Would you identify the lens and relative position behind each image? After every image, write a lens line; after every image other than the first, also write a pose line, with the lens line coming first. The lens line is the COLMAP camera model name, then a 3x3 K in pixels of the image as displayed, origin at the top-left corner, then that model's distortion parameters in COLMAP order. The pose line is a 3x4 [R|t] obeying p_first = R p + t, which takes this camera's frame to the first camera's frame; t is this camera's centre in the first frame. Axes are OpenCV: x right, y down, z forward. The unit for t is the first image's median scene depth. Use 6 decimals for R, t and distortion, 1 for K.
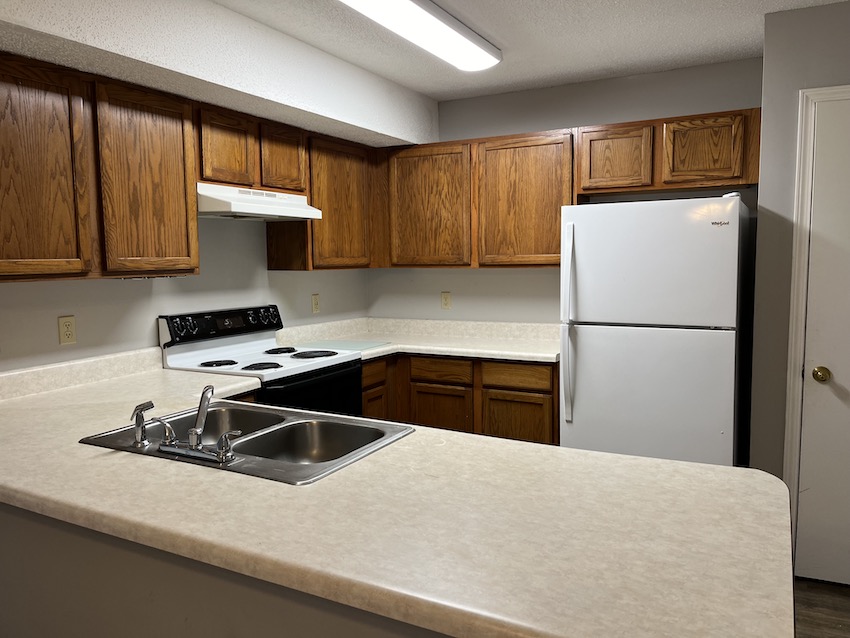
lens RADIAL K [[646.9, 0, 425.0], [0, 646.9, 319.0], [0, 0, 1]] dist [0.065168, -0.108116]
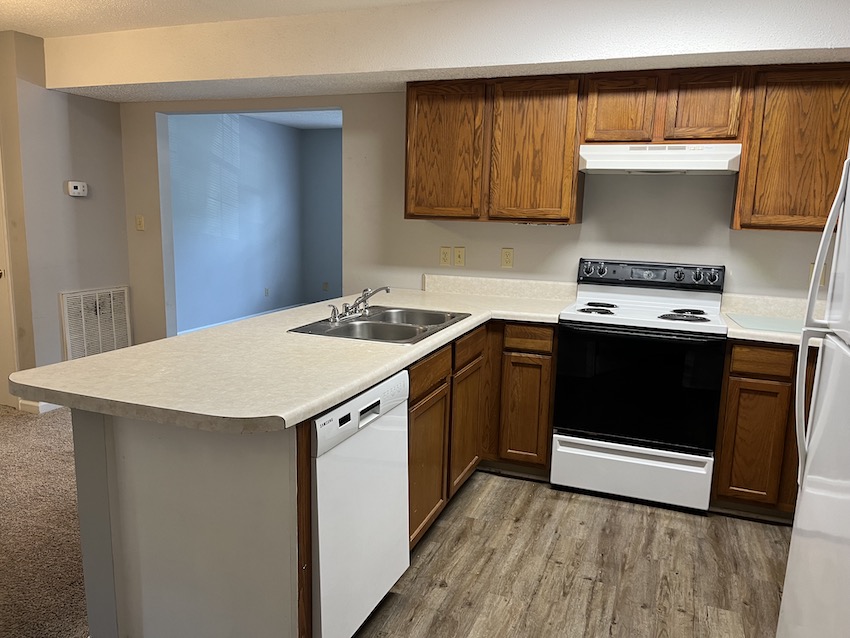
lens RADIAL K [[646.9, 0, 425.0], [0, 646.9, 319.0], [0, 0, 1]] dist [0.065168, -0.108116]
pose [[0.120032, 0.179771, -0.976358, 0.864733], [-0.124441, 0.978436, 0.164855, -0.064346], [0.984940, 0.101711, 0.139814, 0.622381]]
